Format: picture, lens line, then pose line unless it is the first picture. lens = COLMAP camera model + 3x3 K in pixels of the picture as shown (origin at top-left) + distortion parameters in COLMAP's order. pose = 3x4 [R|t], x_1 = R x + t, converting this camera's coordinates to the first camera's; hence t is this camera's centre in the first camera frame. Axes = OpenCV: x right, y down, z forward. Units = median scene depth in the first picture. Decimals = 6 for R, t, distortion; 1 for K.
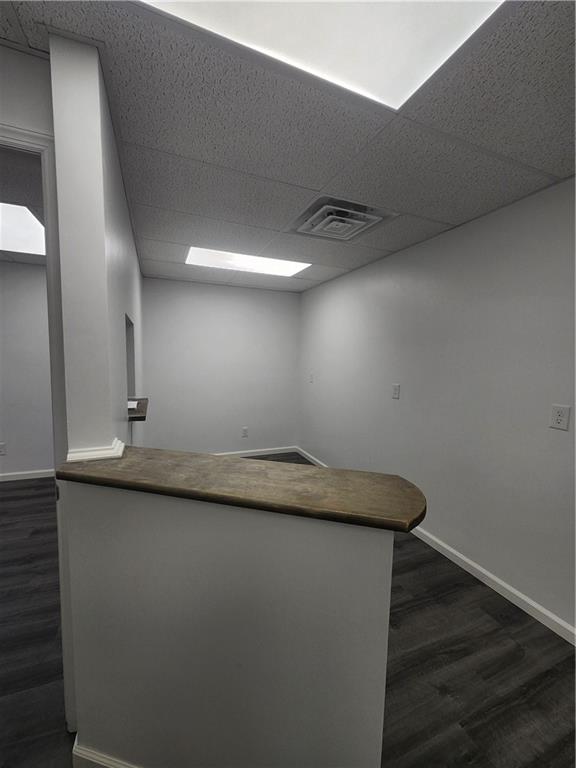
lens RADIAL K [[312.3, 0, 285.4], [0, 312.3, 383.3], [0, 0, 1]] dist [0.003585, -0.003467]
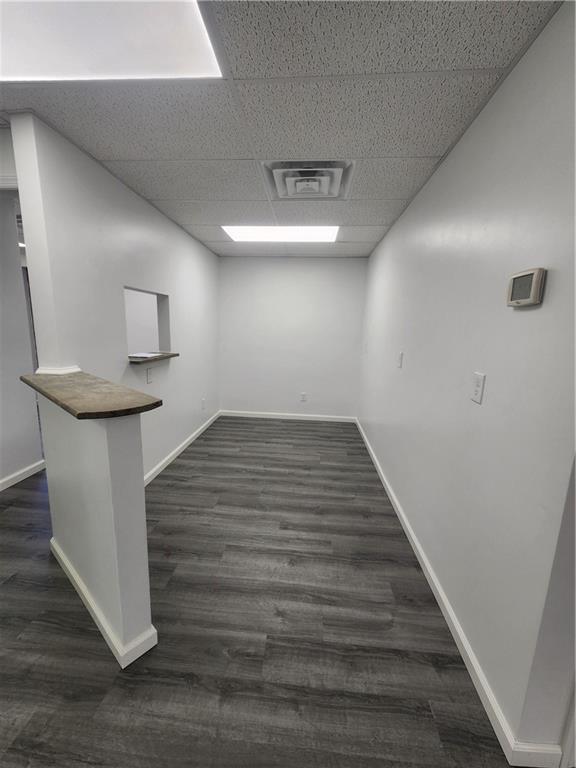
lens RADIAL K [[312.3, 0, 283.0], [0, 312.3, 384.0], [0, 0, 1]] dist [0.003585, -0.003467]
pose [[0.891600, 0.087055, -0.444377, 0.708810], [-0.051499, 0.994473, 0.091493, 0.046378], [0.449886, -0.058690, 0.891156, 0.041915]]
